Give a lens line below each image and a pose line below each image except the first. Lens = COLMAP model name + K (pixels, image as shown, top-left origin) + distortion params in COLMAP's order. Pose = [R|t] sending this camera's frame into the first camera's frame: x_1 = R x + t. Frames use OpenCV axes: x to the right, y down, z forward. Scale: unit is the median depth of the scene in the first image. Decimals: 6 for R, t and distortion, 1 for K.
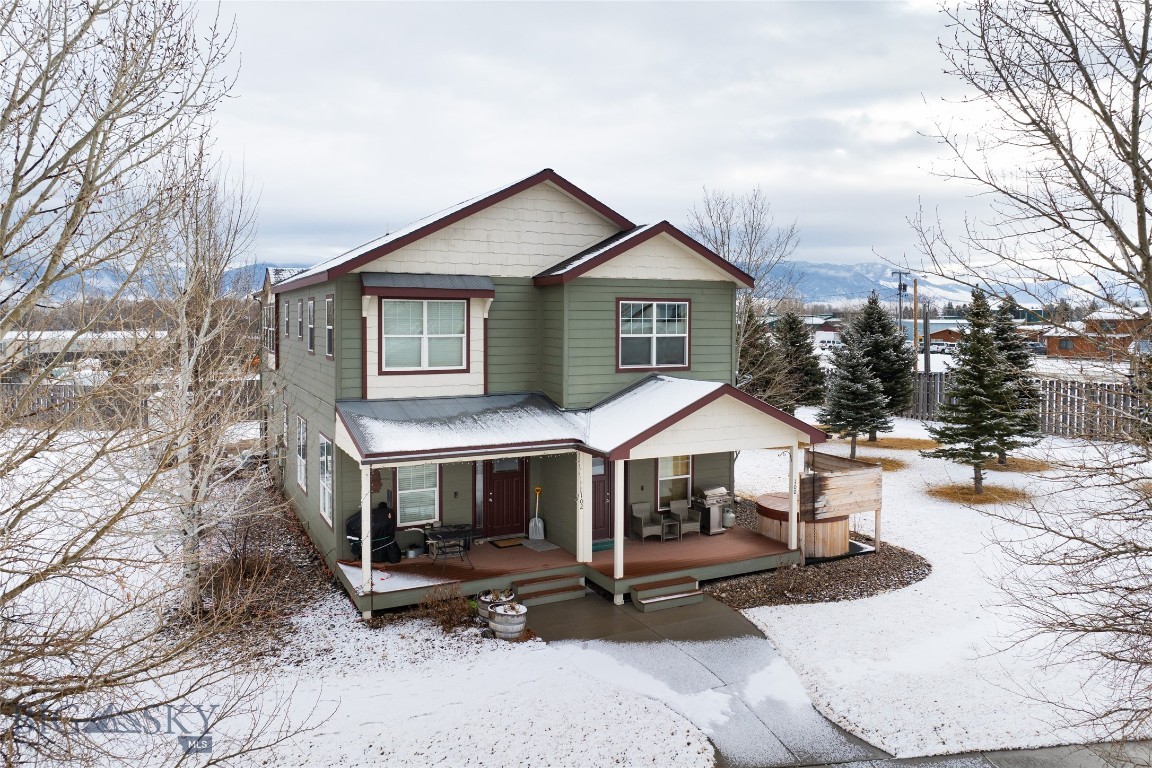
lens RADIAL K [[814.6, 0, 577.9], [0, 814.6, 351.5], [0, 0, 1]] dist [-0.040140, 0.000888]
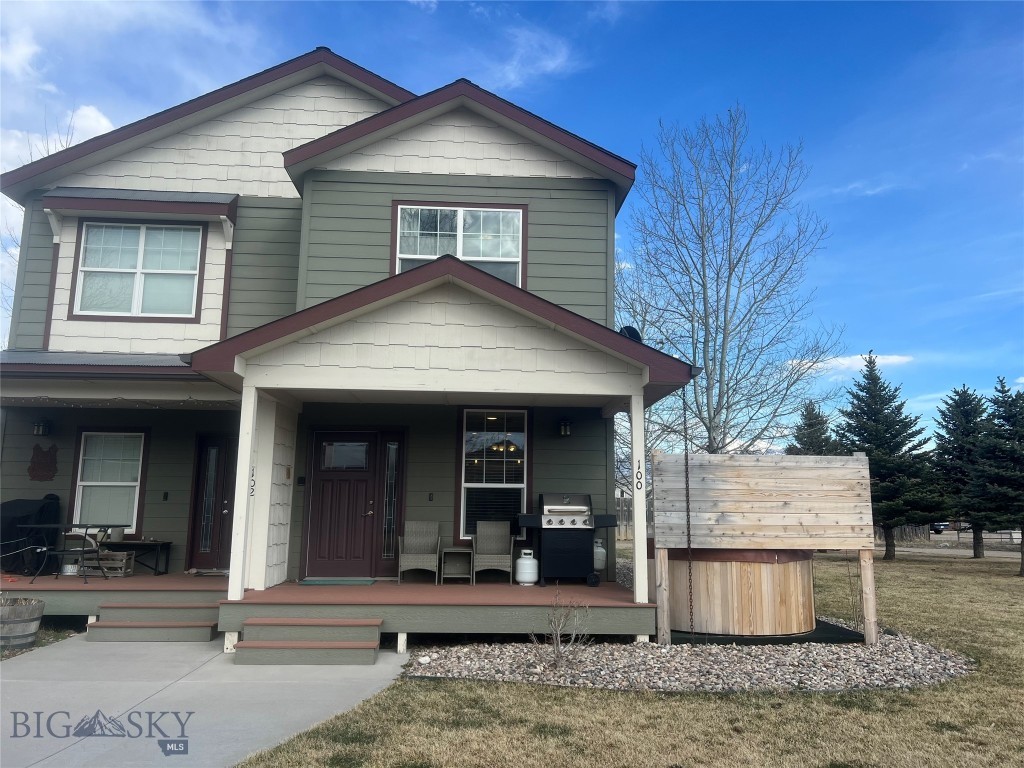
lens RADIAL K [[780.6, 0, 512.0], [0, 780.6, 384.0], [0, 0, 1]] dist [0.037411, -0.004939]
pose [[0.911537, -0.056862, -0.407269, 0.389077], [-0.026976, 0.979992, -0.197202, 0.204487], [0.410333, 0.190743, 0.891764, 0.502552]]
